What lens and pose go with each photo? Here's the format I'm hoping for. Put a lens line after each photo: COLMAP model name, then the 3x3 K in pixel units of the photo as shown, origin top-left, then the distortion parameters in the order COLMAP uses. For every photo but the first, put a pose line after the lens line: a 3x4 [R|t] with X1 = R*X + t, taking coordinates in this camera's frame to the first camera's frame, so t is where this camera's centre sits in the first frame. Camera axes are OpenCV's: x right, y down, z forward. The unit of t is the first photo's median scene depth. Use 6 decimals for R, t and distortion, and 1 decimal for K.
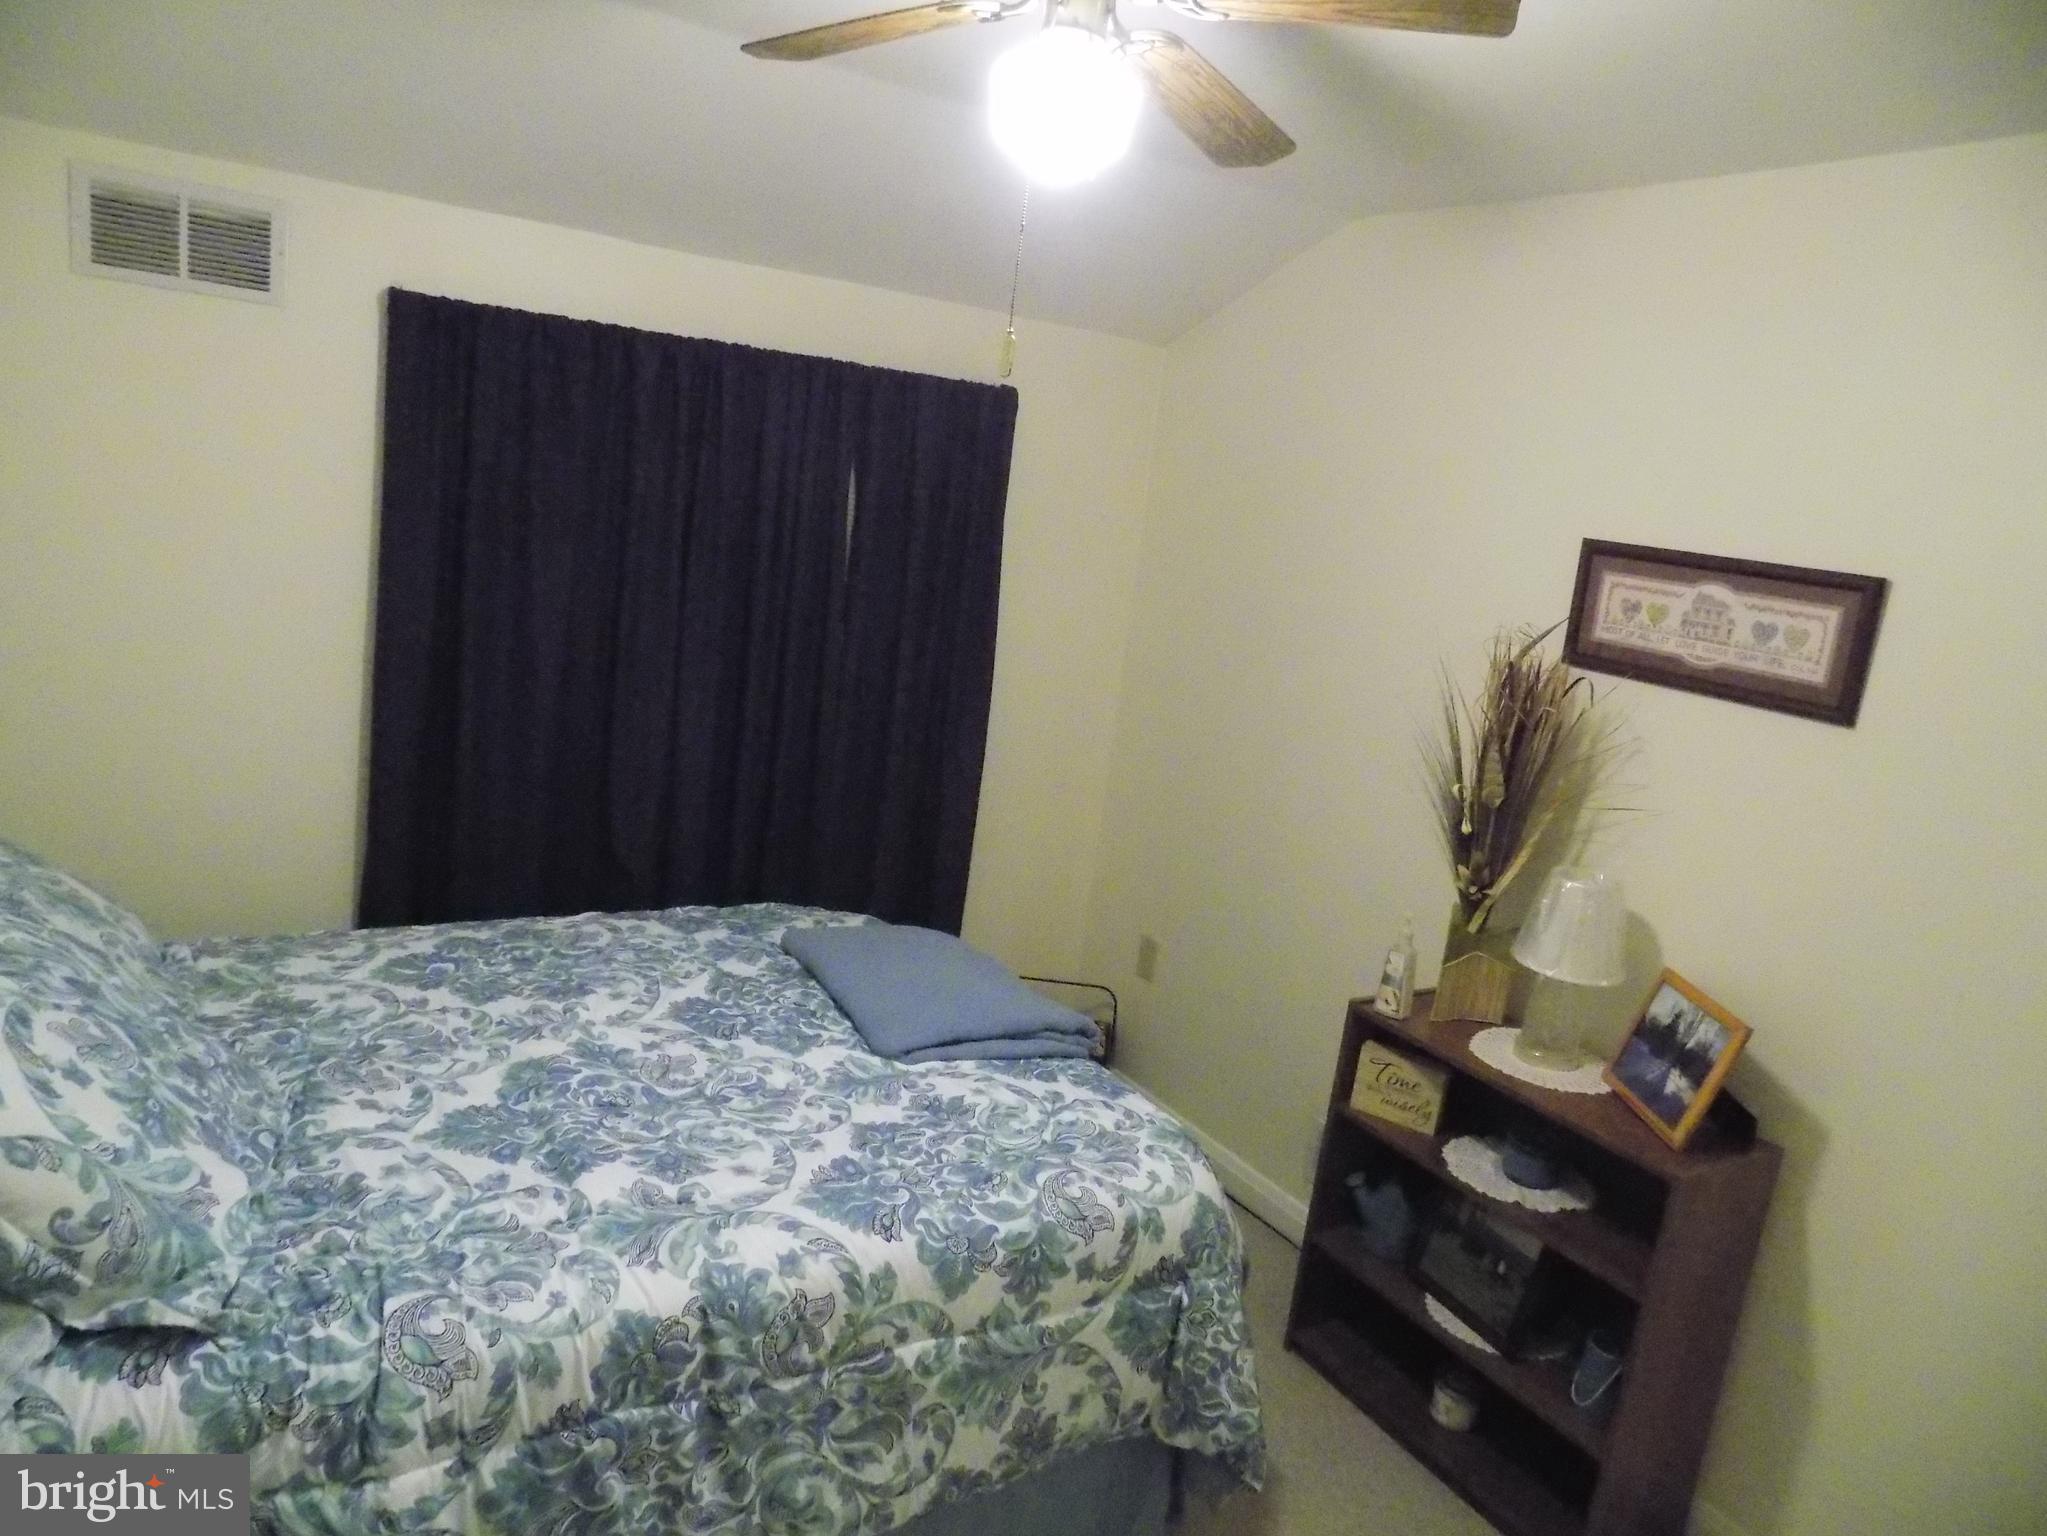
lens RADIAL K [[1386.3, 0, 1058.8], [0, 1386.3, 754.0], [0, 0, 1]] dist [-0.073706, 0.073888]
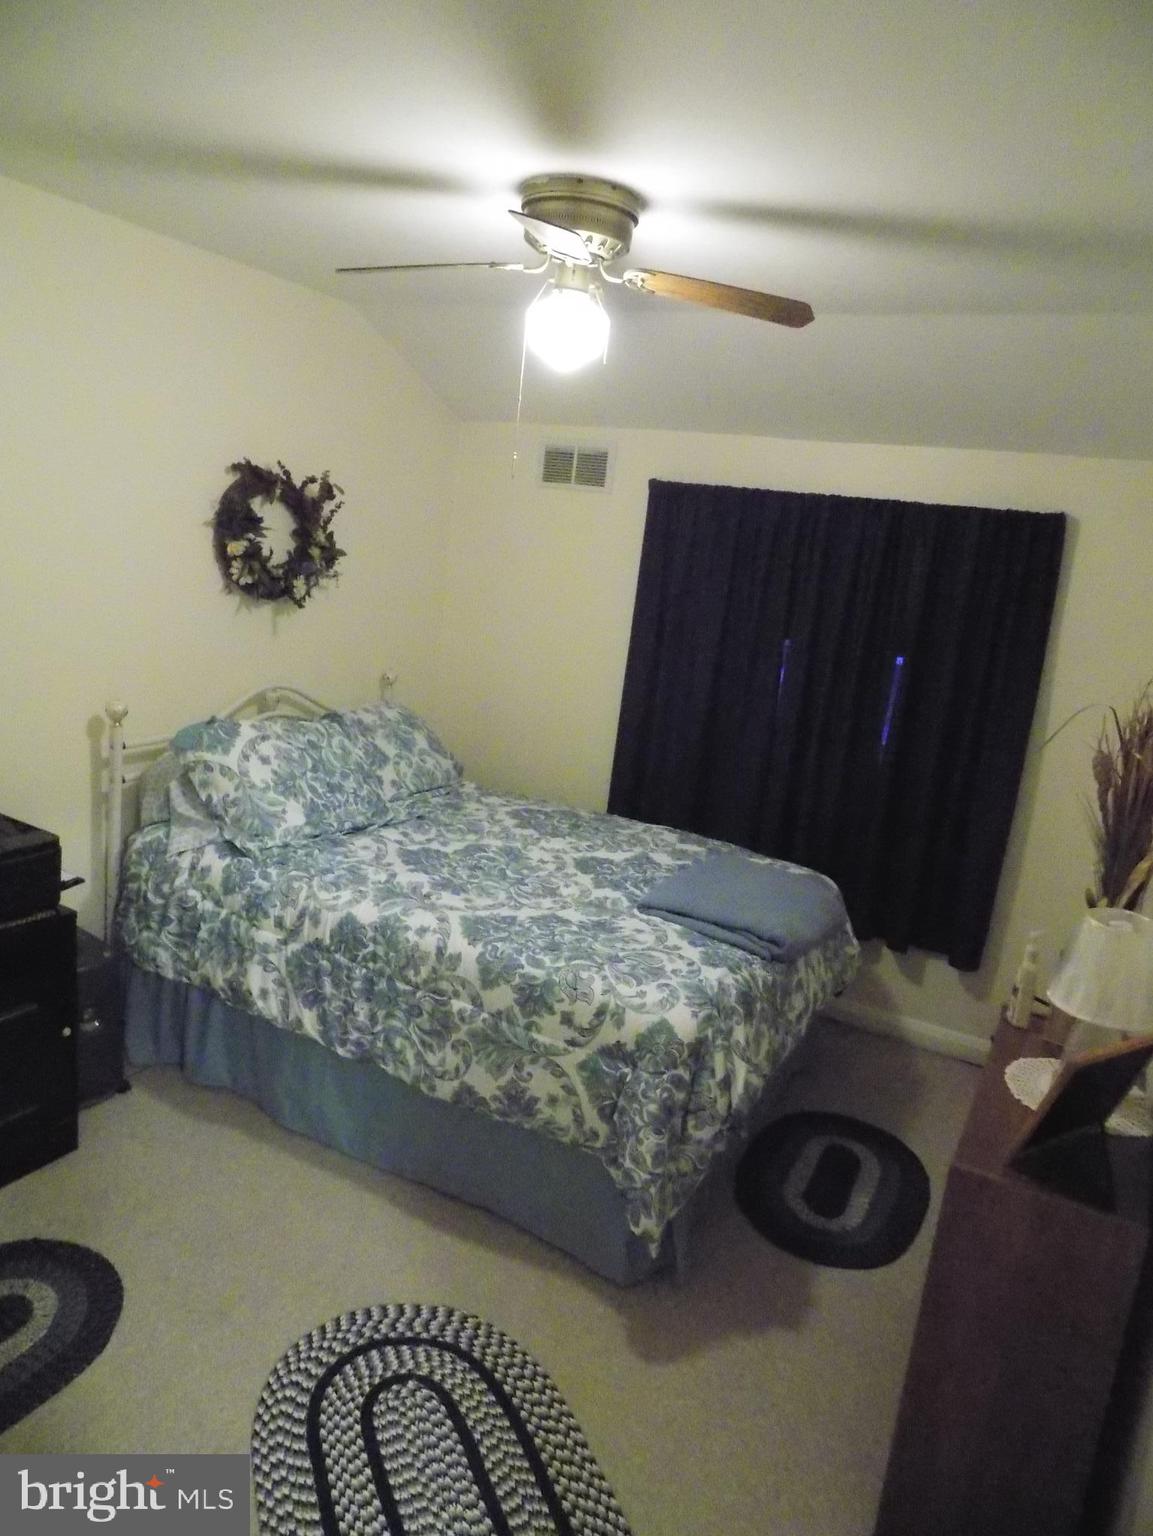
lens RADIAL K [[1040.2, 0, 577.4], [0, 1040.2, 774.7], [0, 0, 1]] dist [-0.073706, 0.073888]
pose [[0.503866, 0.126035, -0.854538, 1.059533], [-0.204252, 0.978626, 0.023902, 0.064845], [0.839286, 0.162498, 0.518839, 0.343274]]
